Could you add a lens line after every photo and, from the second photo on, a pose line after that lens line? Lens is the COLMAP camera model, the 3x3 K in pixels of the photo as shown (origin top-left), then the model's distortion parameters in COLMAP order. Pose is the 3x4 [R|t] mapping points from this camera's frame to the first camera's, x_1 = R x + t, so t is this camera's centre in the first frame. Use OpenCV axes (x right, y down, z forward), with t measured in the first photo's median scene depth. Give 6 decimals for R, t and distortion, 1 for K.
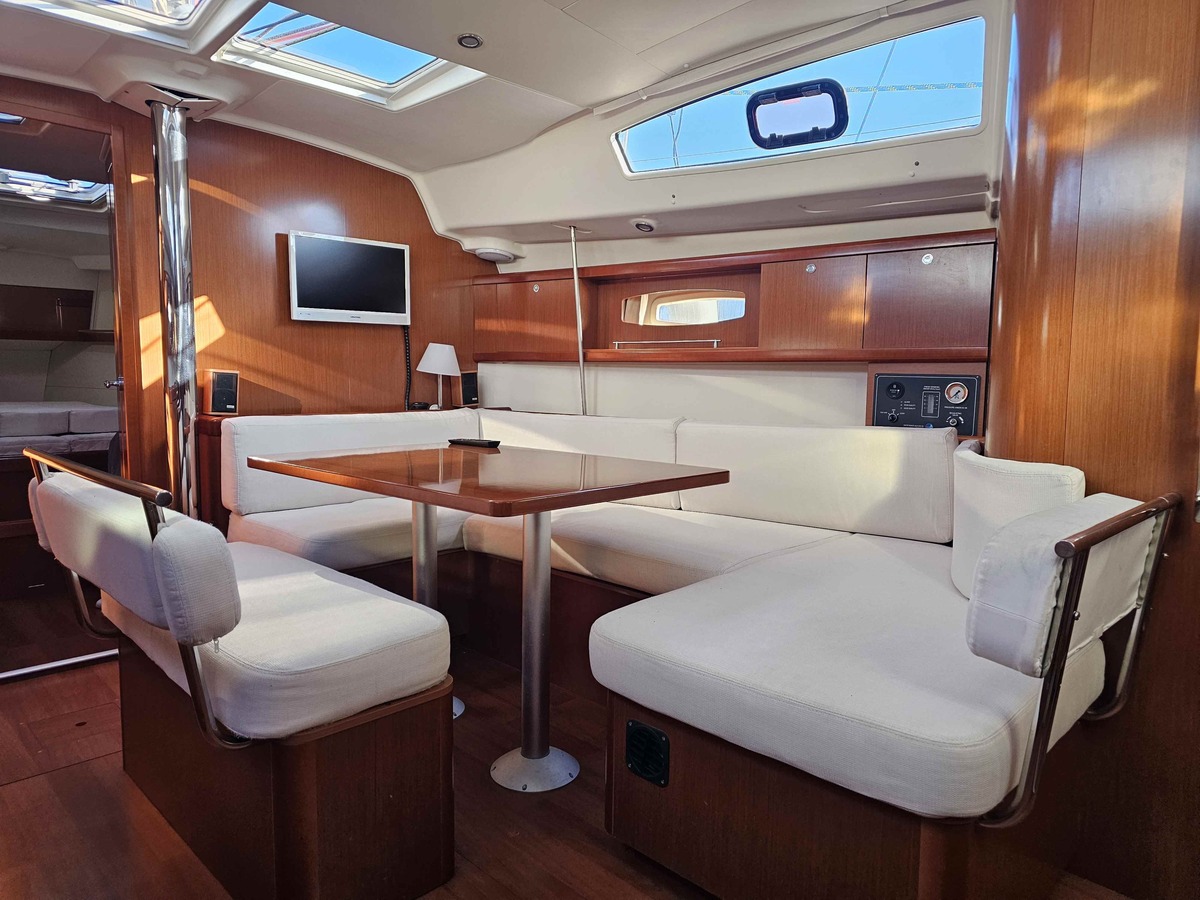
lens RADIAL K [[807.8, 0, 600.0], [0, 807.8, 450.0], [0, 0, 1]] dist [0.061037, 0.000836]
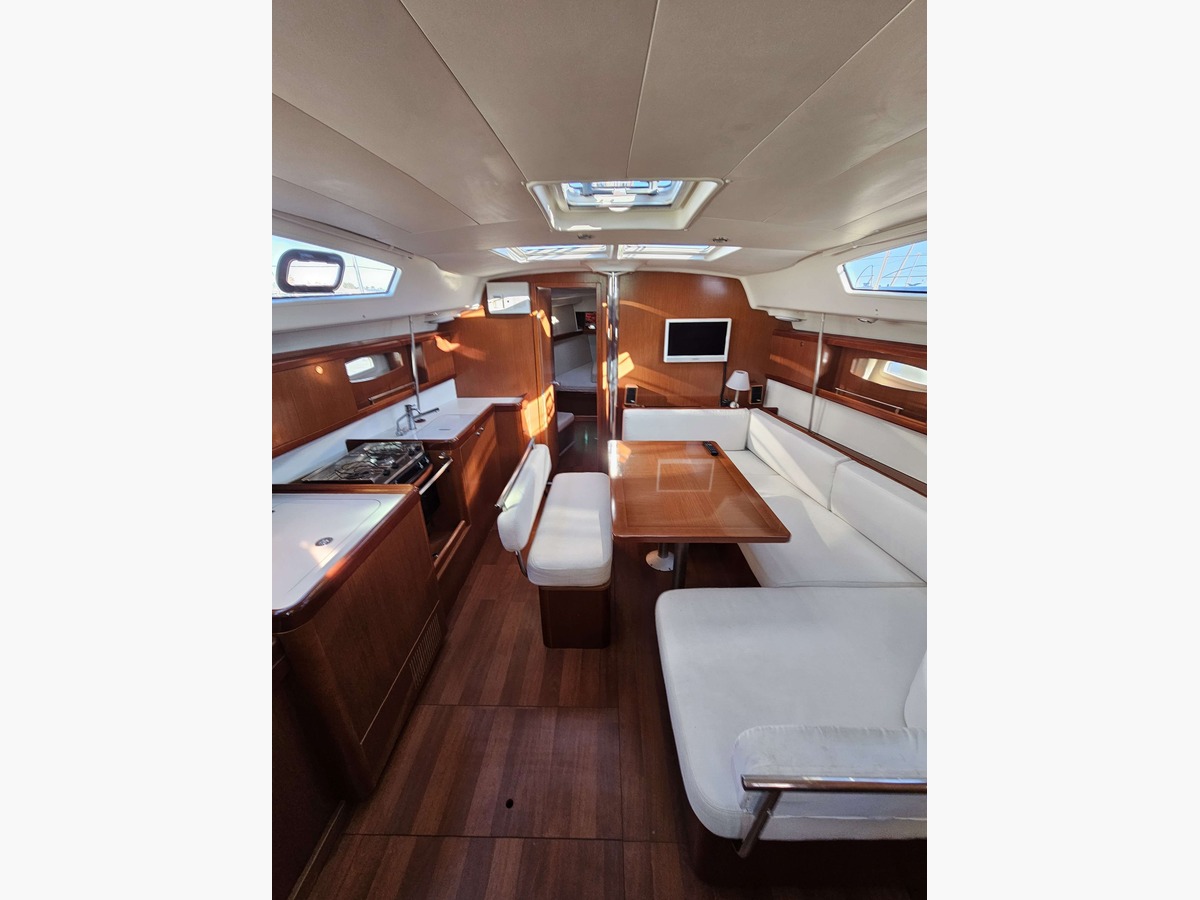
lens RADIAL K [[386.4, 0, 600.0], [0, 386.4, 450.0], [0, 0, 1]] dist [0.000312, 0.000006]
pose [[0.698580, 0.258548, -0.667187, 0.225979], [-0.066255, 0.951803, 0.299469, -0.213118], [0.712458, -0.164998, 0.682040, 0.136303]]
